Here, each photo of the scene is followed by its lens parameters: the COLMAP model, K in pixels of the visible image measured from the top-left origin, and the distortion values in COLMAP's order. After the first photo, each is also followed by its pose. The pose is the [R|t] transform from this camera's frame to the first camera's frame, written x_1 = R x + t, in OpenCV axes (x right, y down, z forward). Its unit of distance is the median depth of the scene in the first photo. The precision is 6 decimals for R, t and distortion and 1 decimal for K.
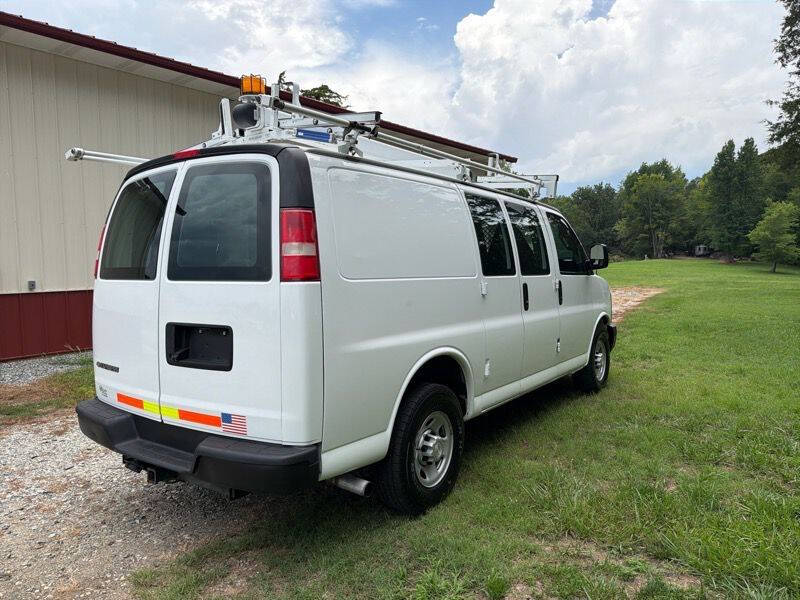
lens RADIAL K [[582.0, 0, 400.0], [0, 582.0, 300.0], [0, 0, 1]] dist [-0.001125, -0.001799]
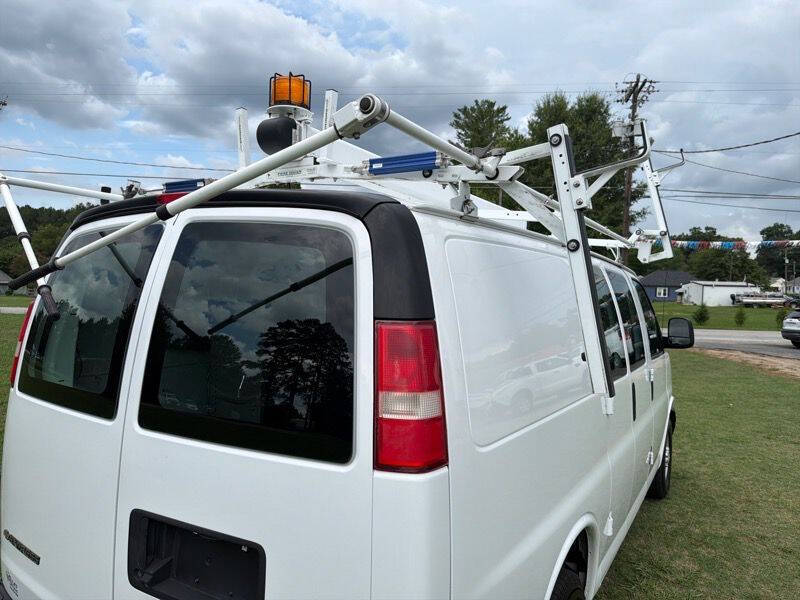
lens RADIAL K [[580.0, 0, 401.8], [0, 580.0, 294.9], [0, 0, 1]] dist [-0.003832, -0.002079]
pose [[0.996773, 0.037041, 0.071221, -0.183340], [-0.033482, 0.998161, -0.050543, -0.129813], [-0.072962, 0.047995, 0.996179, 0.405793]]
